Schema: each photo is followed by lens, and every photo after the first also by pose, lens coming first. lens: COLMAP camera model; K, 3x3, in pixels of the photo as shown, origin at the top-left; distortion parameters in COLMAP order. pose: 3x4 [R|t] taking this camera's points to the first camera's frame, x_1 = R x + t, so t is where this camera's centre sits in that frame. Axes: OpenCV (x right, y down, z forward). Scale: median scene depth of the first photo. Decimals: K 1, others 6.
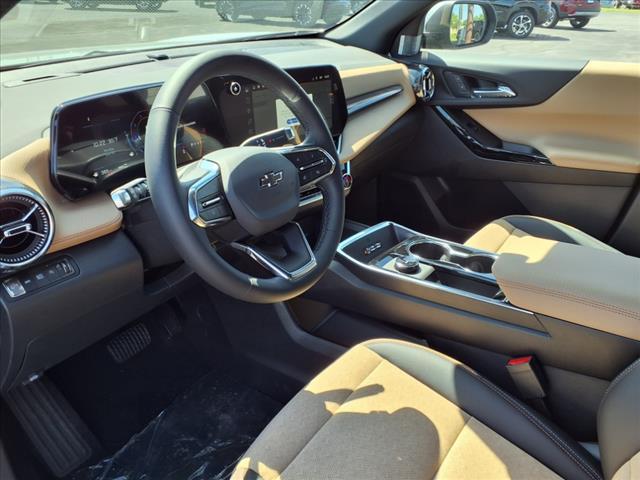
lens RADIAL K [[522.0, 0, 320.0], [0, 522.0, 240.0], [0, 0, 1]] dist [0.034482, -0.083322]
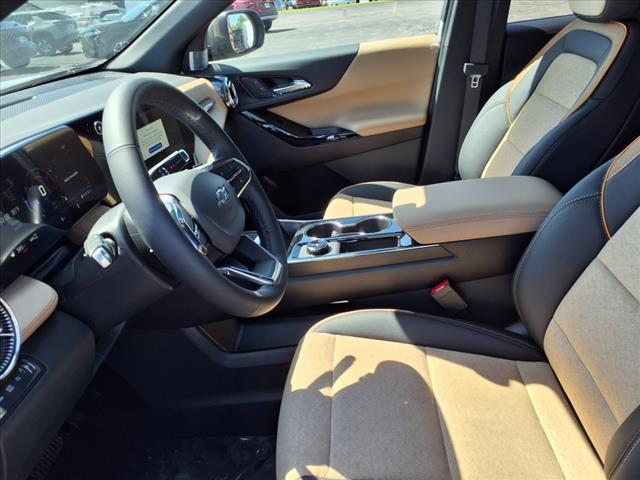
lens RADIAL K [[514.9, 0, 320.0], [0, 514.9, 240.0], [0, 0, 1]] dist [0.053239, -0.088426]
pose [[0.844562, -0.323525, 0.426669, -0.202528], [0.336871, 0.940414, 0.046263, -0.010376], [-0.416212, 0.104660, 0.903224, 0.027726]]
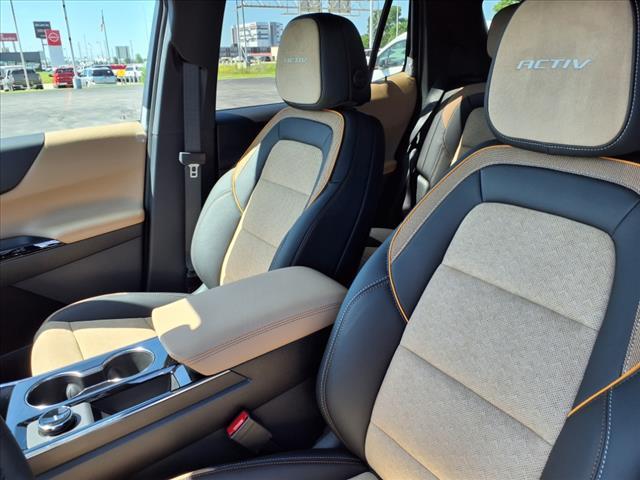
lens RADIAL K [[514.9, 0, 320.0], [0, 514.9, 240.0], [0, 0, 1]] dist [0.053239, -0.088426]
pose [[0.392125, -0.337832, 0.855633, -0.158021], [0.452924, 0.880477, 0.140072, -0.078272], [-0.800686, 0.332610, 0.498270, 0.199352]]
